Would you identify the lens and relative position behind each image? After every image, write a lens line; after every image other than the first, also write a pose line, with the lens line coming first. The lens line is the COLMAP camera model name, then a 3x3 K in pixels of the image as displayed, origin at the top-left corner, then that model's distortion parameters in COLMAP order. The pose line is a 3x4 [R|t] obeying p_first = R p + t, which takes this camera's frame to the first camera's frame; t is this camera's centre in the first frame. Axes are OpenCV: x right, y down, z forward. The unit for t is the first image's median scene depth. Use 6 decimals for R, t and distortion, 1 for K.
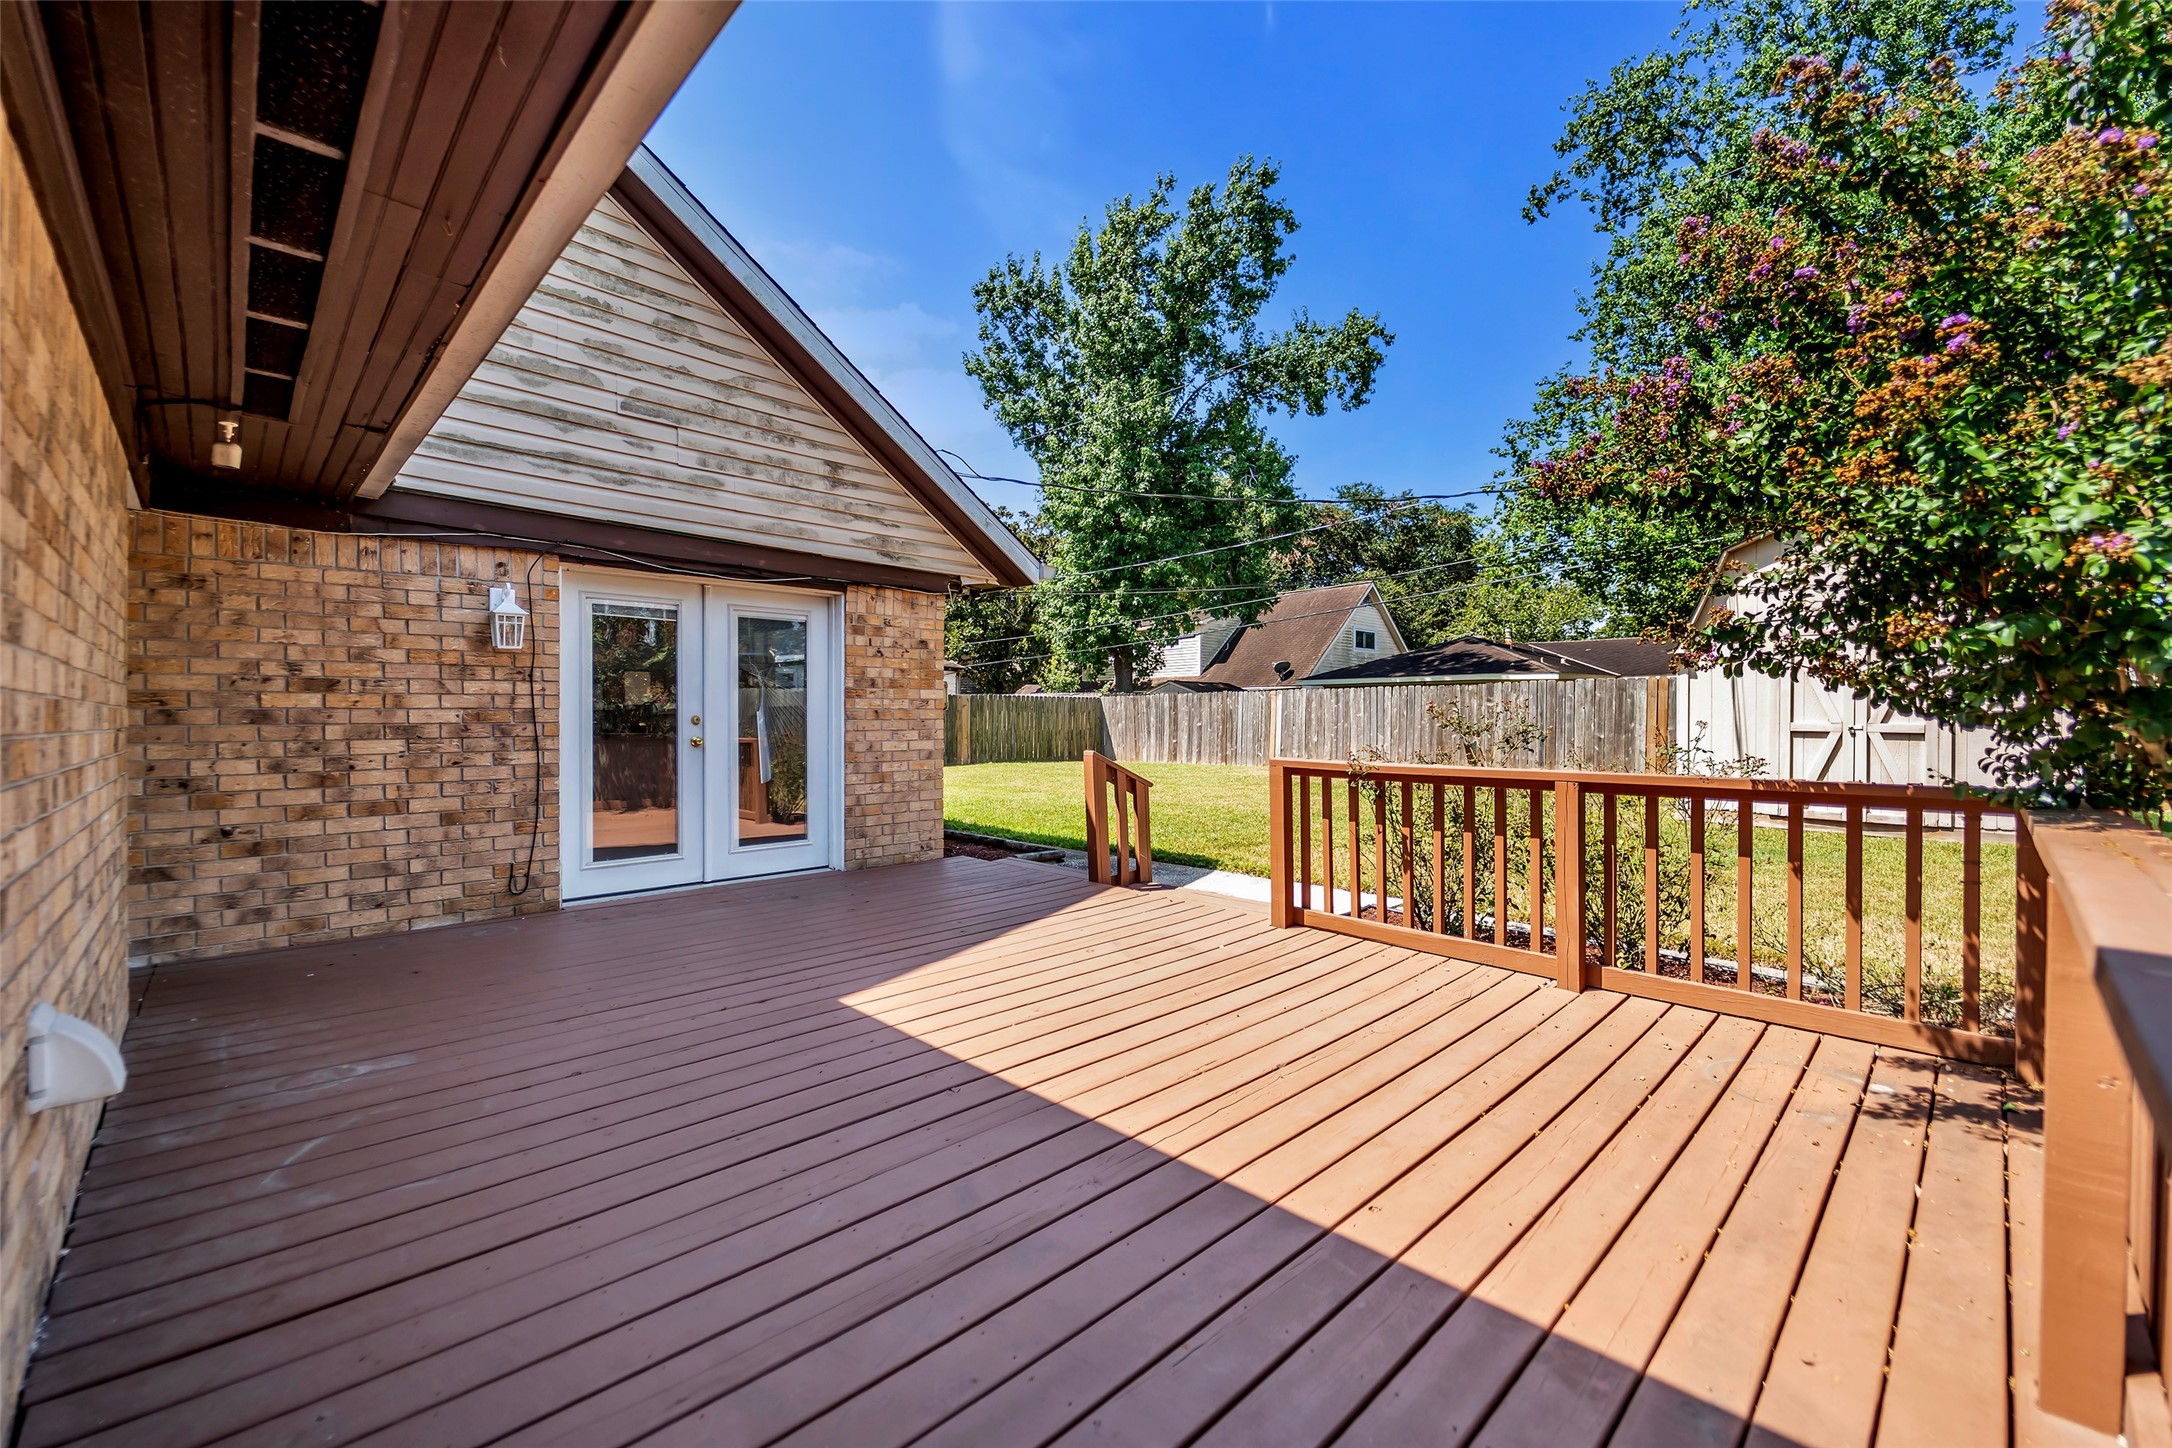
lens RADIAL K [[877.2, 0, 1075.3], [0, 877.2, 719.3], [0, 0, 1]] dist [-0.001916, -0.000082]
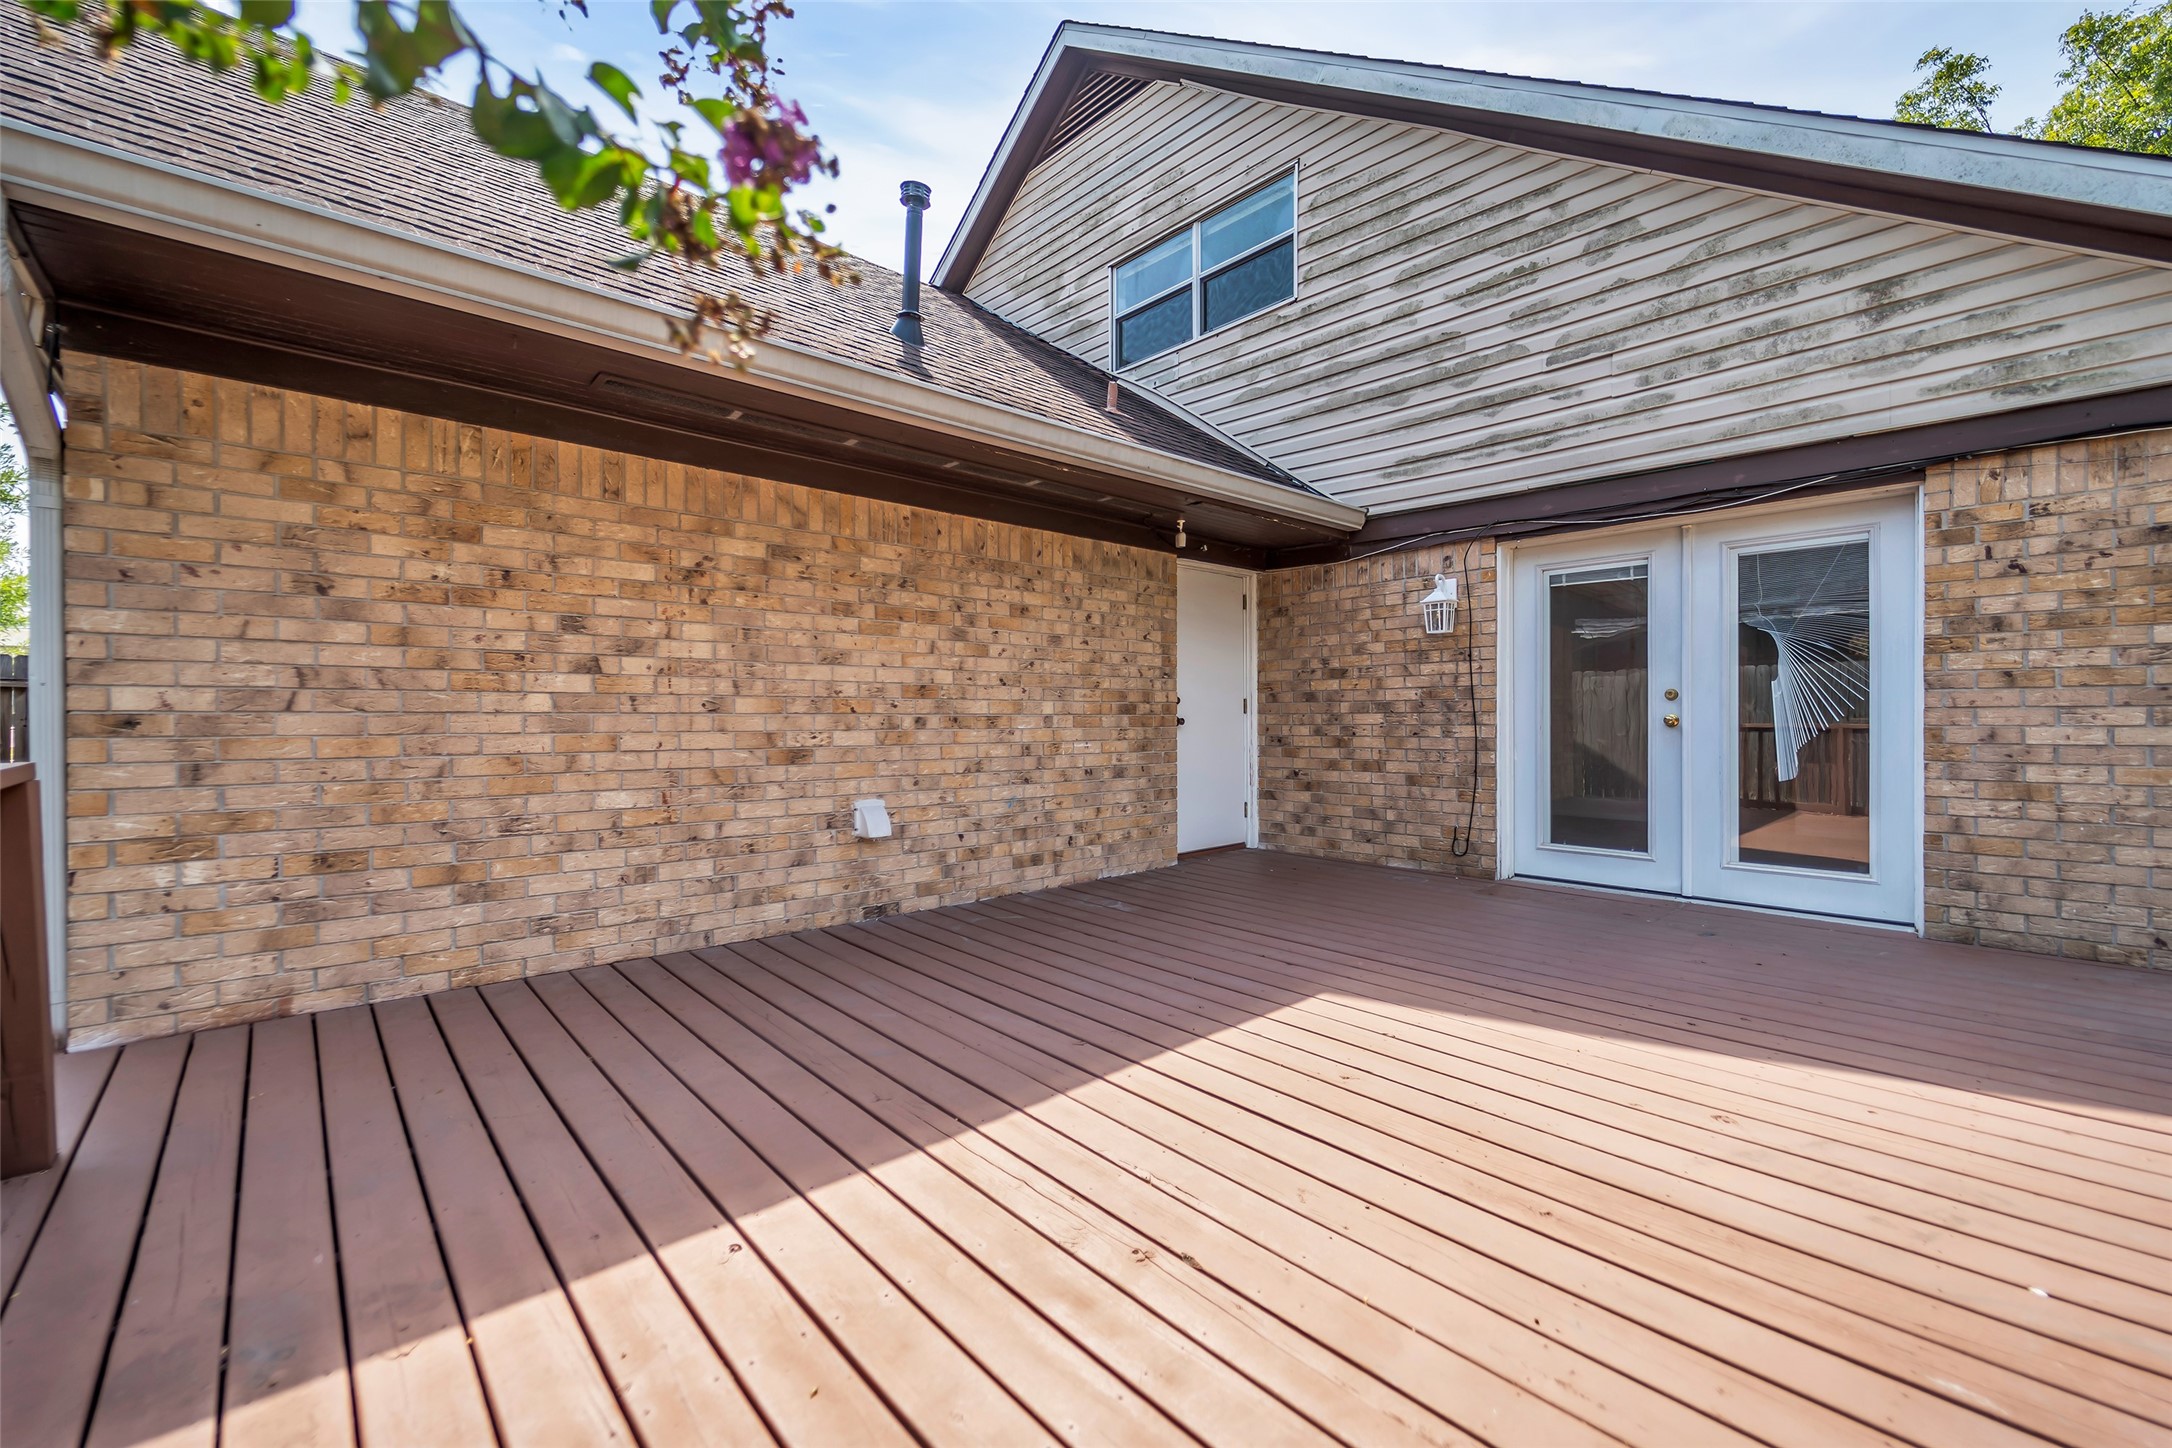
lens RADIAL K [[877.2, 0, 1076.3], [0, 877.2, 725.2], [0, 0, 1]] dist [-0.001916, -0.000082]
pose [[-0.037860, 0.012541, -0.999204, 0.487510], [0.001781, 0.999921, 0.012483, 0.022259], [0.999281, -0.001307, -0.037879, 0.574098]]
